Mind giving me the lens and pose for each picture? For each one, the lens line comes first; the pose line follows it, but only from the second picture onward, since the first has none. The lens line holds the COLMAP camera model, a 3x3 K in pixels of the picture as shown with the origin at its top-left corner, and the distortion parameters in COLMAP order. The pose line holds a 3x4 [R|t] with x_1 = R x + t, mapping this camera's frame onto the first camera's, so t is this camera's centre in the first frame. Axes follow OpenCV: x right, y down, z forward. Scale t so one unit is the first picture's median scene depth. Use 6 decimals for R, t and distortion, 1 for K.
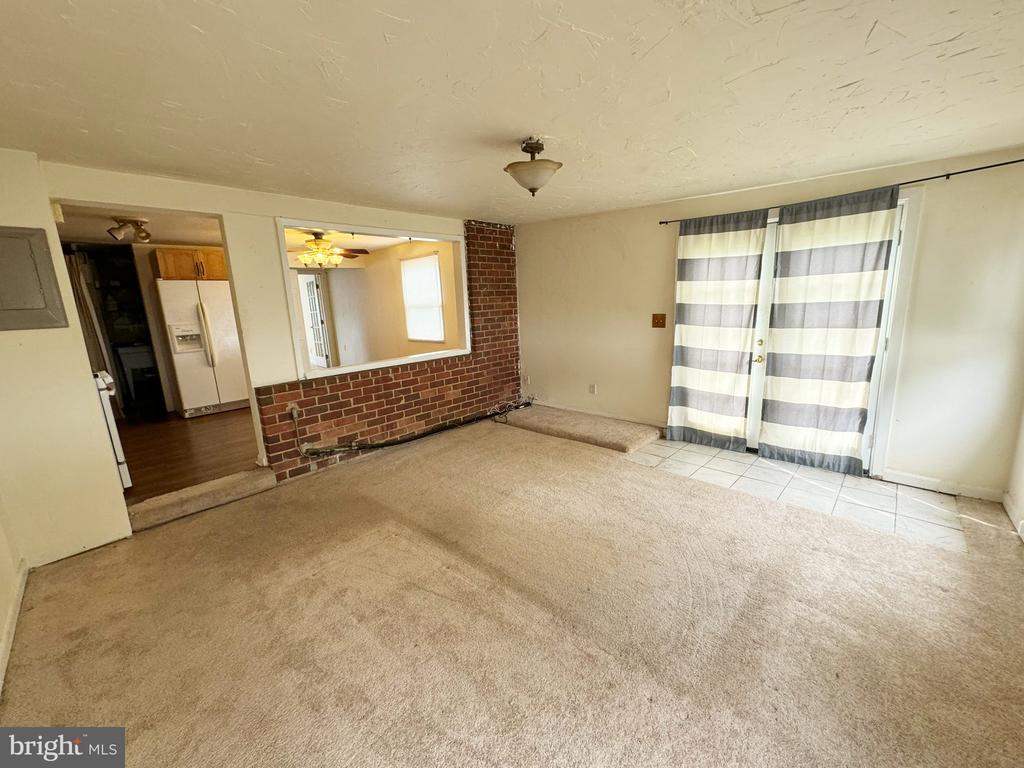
lens RADIAL K [[410.6, 0, 514.5], [0, 410.6, 383.2], [0, 0, 1]] dist [-0.002947, 0.001234]
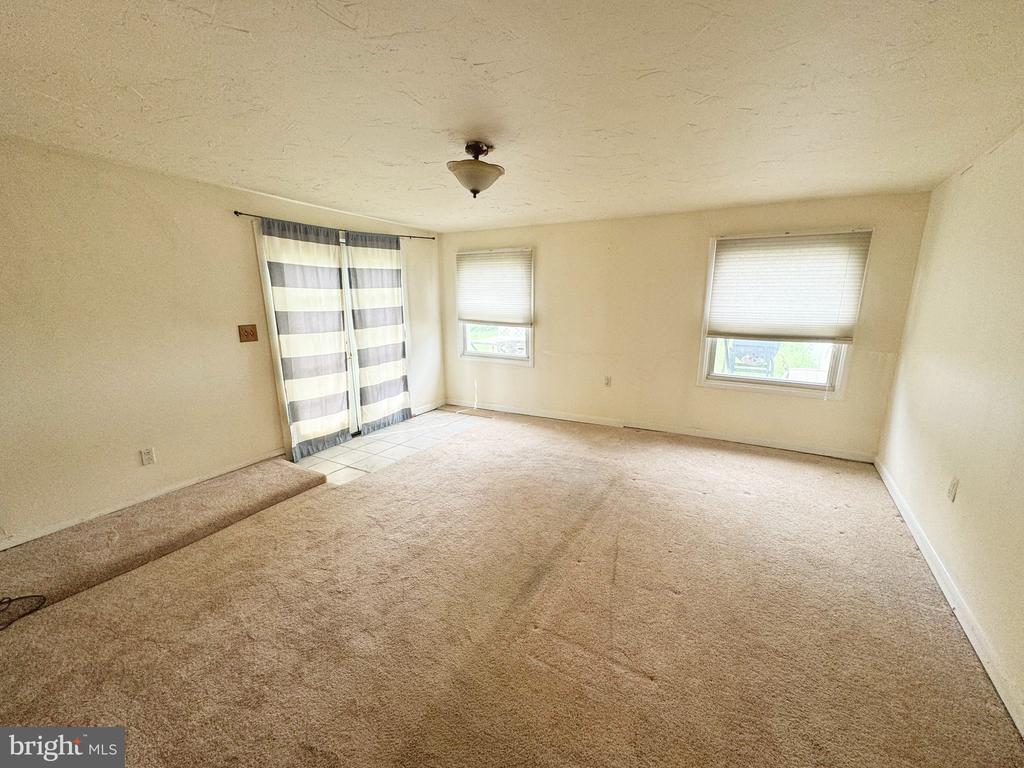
lens RADIAL K [[410.6, 0, 509.2], [0, 410.6, 383.0], [0, 0, 1]] dist [-0.002947, 0.001234]
pose [[-0.199013, -0.173949, 0.964435, -0.570924], [0.213328, 0.952832, 0.215877, -0.126424], [-0.956496, 0.248703, -0.152518, 0.670318]]
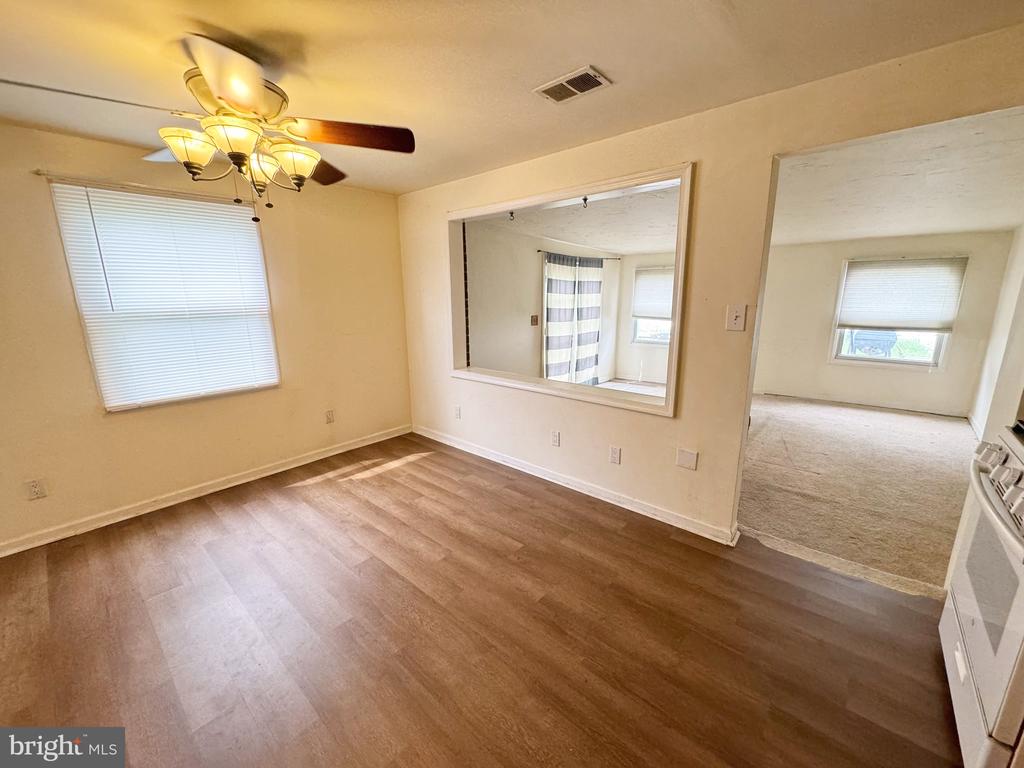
lens RADIAL K [[410.6, 0, 508.6], [0, 410.6, 385.6], [0, 0, 1]] dist [-0.002947, 0.001234]
pose [[-0.016431, -0.174570, 0.984508, -1.077300], [0.207776, 0.962550, 0.174144, -0.205522], [-0.978038, 0.207419, 0.020455, 1.134432]]
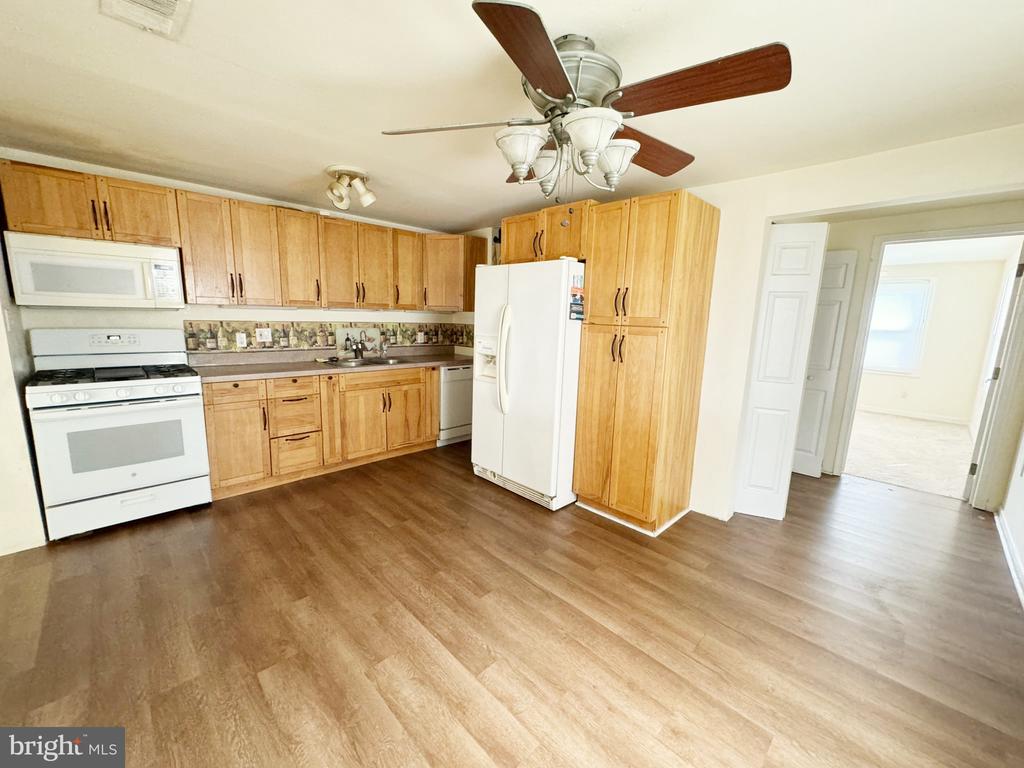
lens RADIAL K [[410.6, 0, 510.5], [0, 410.6, 386.2], [0, 0, 1]] dist [-0.002947, 0.001234]
pose [[-0.055248, 0.219843, -0.973970, -0.239049], [-0.219963, 0.948815, 0.226642, -0.283233], [0.973942, 0.226759, -0.004063, 1.346267]]
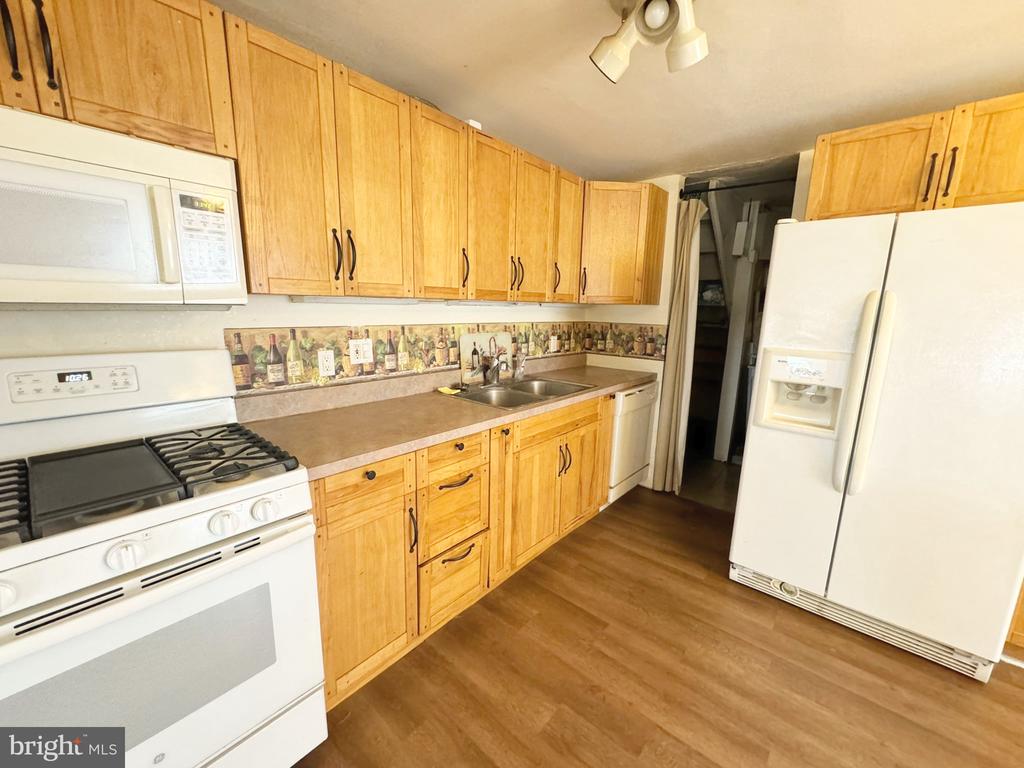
lens RADIAL K [[410.6, 0, 509.7], [0, 410.6, 385.8], [0, 0, 1]] dist [-0.002947, 0.001234]
pose [[0.027208, 0.241180, -0.970099, -0.609356], [-0.216673, 0.948810, 0.229811, -0.181805], [0.975865, 0.203941, 0.078072, 0.945082]]
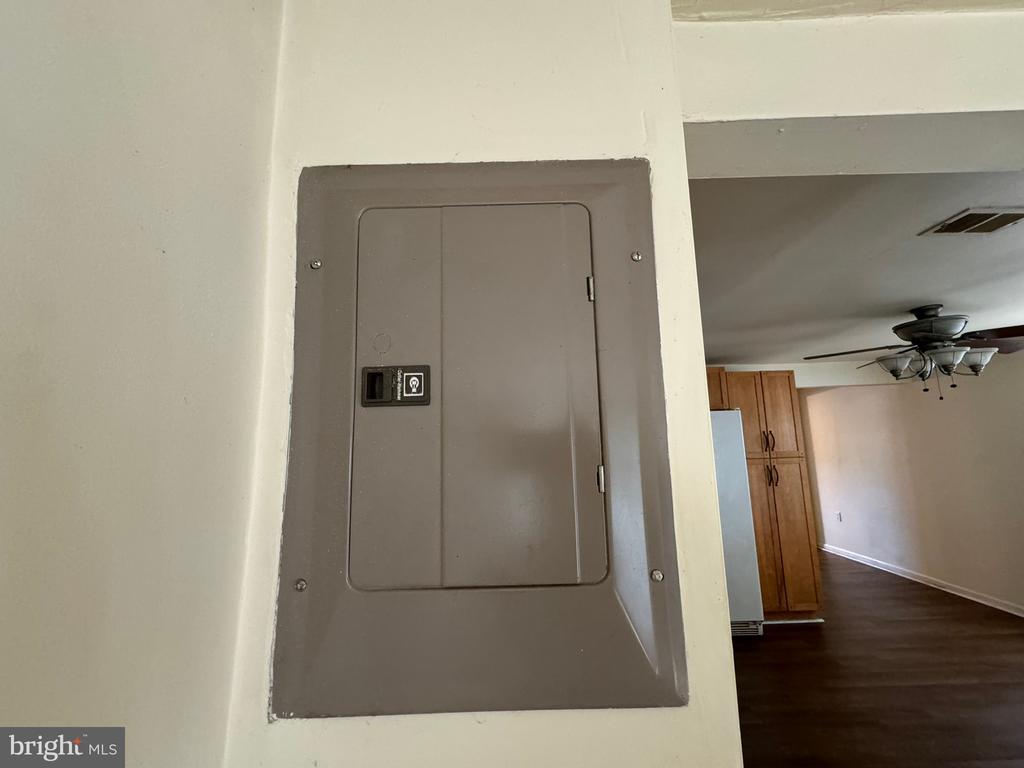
lens RADIAL K [[410.6, 0, 518.1], [0, 410.6, 389.7], [0, 0, 1]] dist [-0.002947, 0.001234]
pose [[0.675600, -0.074979, -0.733446, -0.617498], [-0.145713, 0.961613, -0.232525, -0.122915], [0.722726, 0.263966, 0.638740, 0.495242]]
